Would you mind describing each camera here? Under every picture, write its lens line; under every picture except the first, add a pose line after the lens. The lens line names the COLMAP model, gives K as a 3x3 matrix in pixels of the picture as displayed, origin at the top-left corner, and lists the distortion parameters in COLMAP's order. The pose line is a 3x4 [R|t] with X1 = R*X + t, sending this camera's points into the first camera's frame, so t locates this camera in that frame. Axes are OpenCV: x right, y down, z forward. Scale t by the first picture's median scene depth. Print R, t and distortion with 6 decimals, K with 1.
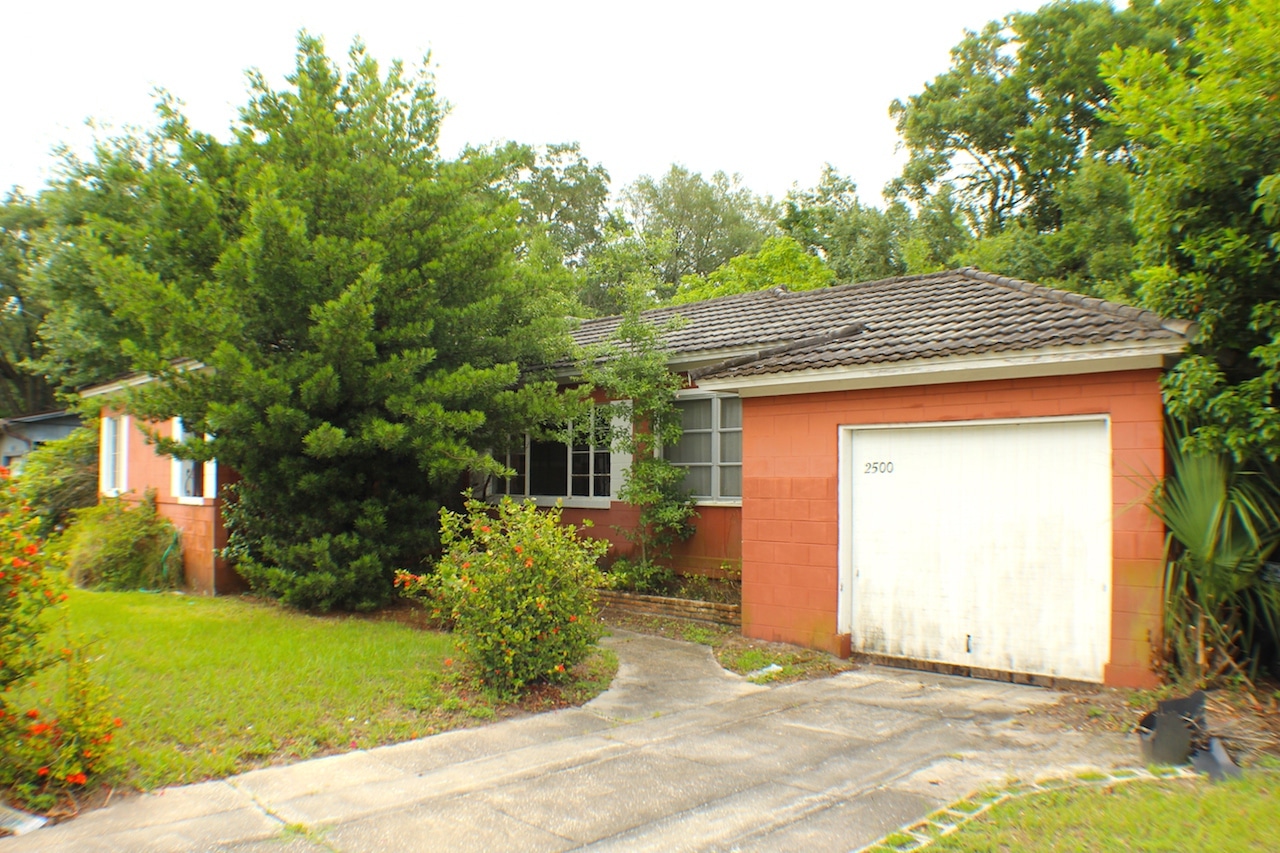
lens RADIAL K [[981.3, 0, 640.0], [0, 981.3, 426.5], [0, 0, 1]] dist [-0.202170, 0.068963]
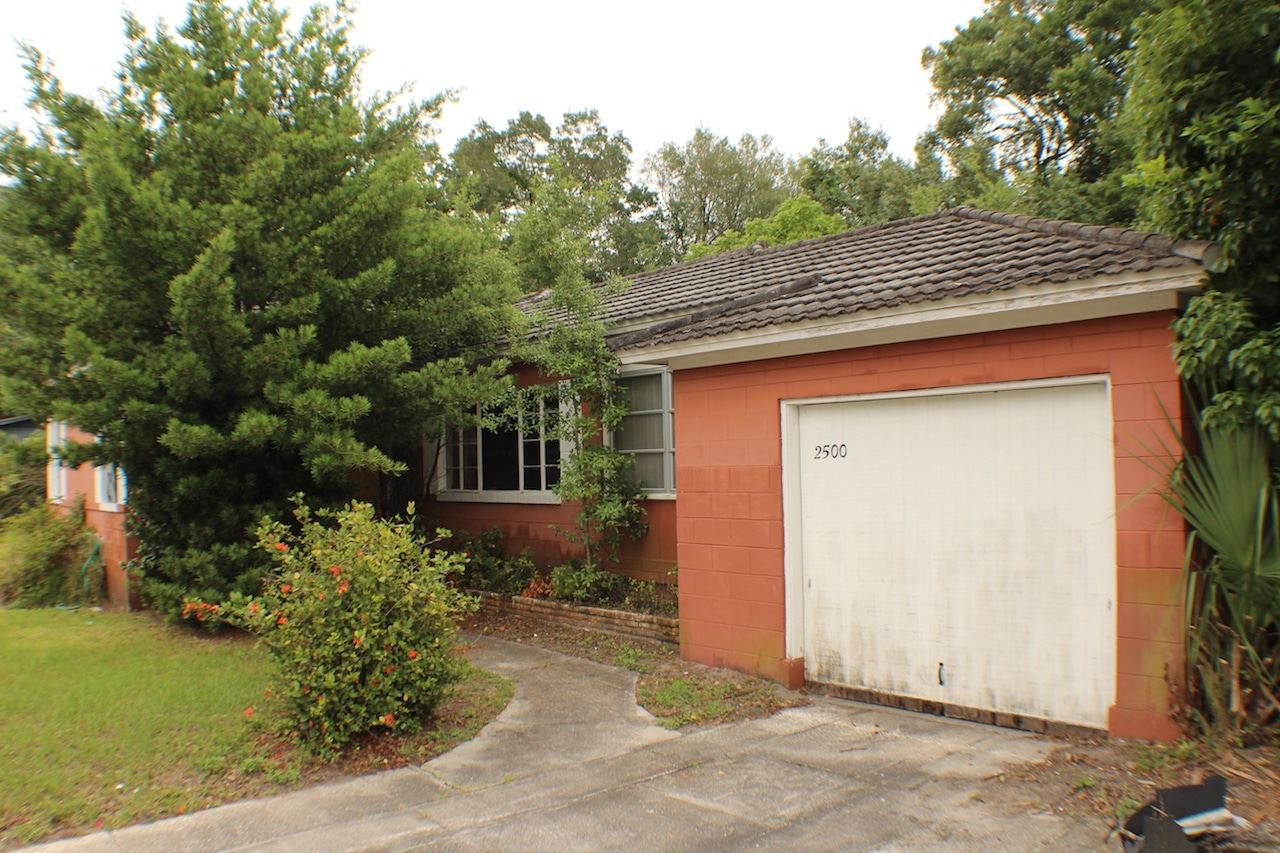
lens RADIAL K [[1006.0, 0, 640.0], [0, 1006.0, 426.5], [0, 0, 1]] dist [-0.199720, 0.070593]
pose [[0.998037, -0.030737, -0.054564, 0.125851], [0.031718, 0.999349, 0.017200, 0.002529], [0.054000, -0.018897, 0.998362, 0.158243]]
